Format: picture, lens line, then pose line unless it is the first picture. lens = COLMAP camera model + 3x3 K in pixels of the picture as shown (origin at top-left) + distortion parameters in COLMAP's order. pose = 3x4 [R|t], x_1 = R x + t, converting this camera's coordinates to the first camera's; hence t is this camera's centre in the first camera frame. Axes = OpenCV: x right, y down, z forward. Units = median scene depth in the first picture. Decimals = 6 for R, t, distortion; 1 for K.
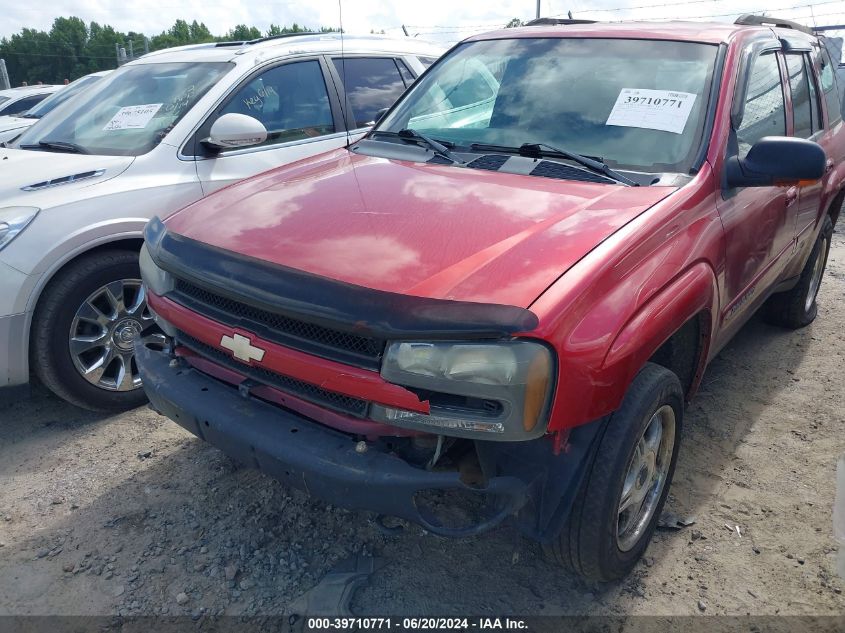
lens RADIAL K [[654.0, 0, 424.9], [0, 654.0, 309.9], [0, 0, 1]] dist [0.021751, -0.036929]
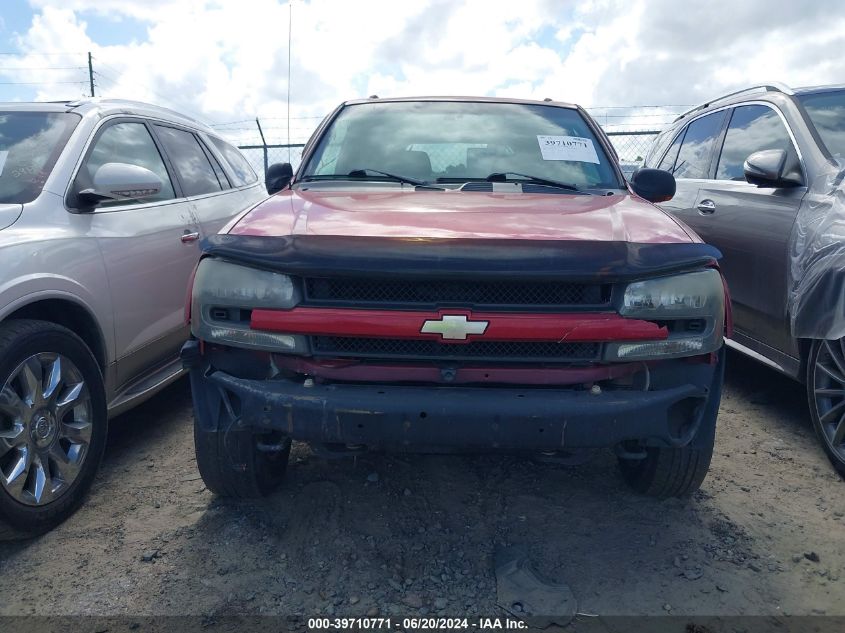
lens RADIAL K [[654.0, 0, 416.2], [0, 654.0, 312.6], [0, 0, 1]] dist [0.021751, -0.036929]
pose [[0.825960, -0.095336, 0.555609, -0.649728], [0.192830, 0.973923, -0.119543, 0.106116], [-0.529724, 0.205876, 0.822805, 0.155291]]
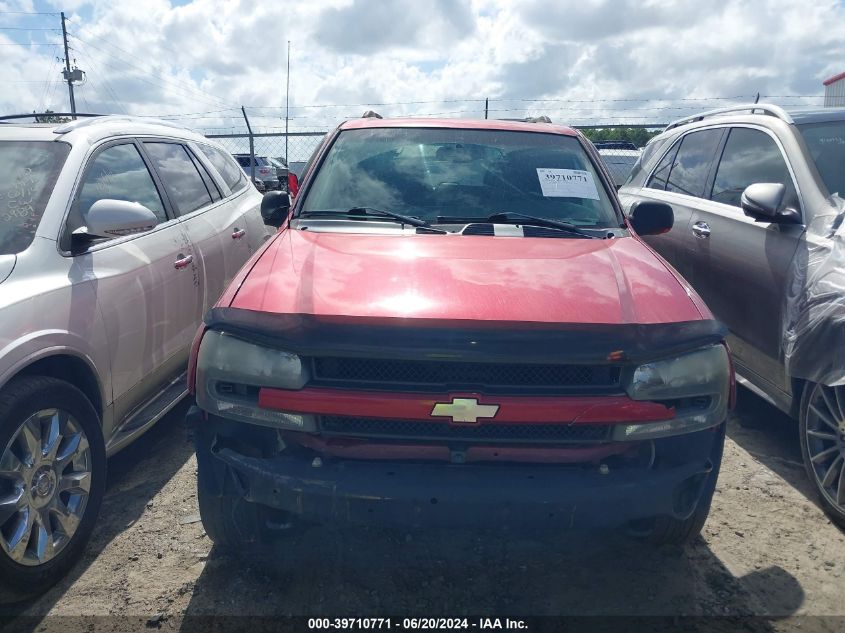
lens RADIAL K [[654.0, 0, 417.1], [0, 654.0, 314.2], [0, 0, 1]] dist [0.021751, -0.036929]
pose [[0.811202, -0.119782, 0.572366, -0.658665], [0.193147, 0.978747, -0.068916, -0.022970], [-0.551946, 0.166455, 0.817097, 0.151187]]
